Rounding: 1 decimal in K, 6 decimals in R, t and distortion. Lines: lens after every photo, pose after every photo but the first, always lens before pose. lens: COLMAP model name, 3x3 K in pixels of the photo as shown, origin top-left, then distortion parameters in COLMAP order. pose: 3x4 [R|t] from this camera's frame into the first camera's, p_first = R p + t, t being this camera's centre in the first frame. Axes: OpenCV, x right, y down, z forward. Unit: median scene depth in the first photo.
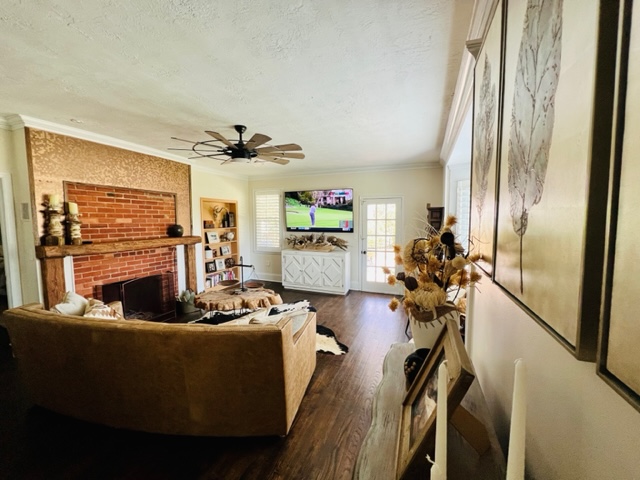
lens RADIAL K [[258.2, 0, 321.2], [0, 258.2, 236.9], [0, 0, 1]] dist [0.001893, -0.000092]
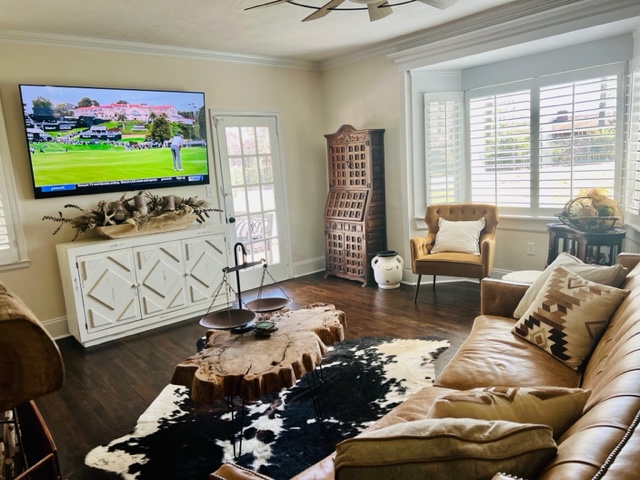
lens RADIAL K [[482.1, 0, 320.3], [0, 482.1, 239.6], [0, 0, 1]] dist [0.026738, -0.009887]
pose [[0.452646, -0.171000, 0.875140, -0.609552], [0.122113, 0.984081, 0.129126, -0.005583], [-0.883289, 0.048417, 0.466322, 0.383327]]
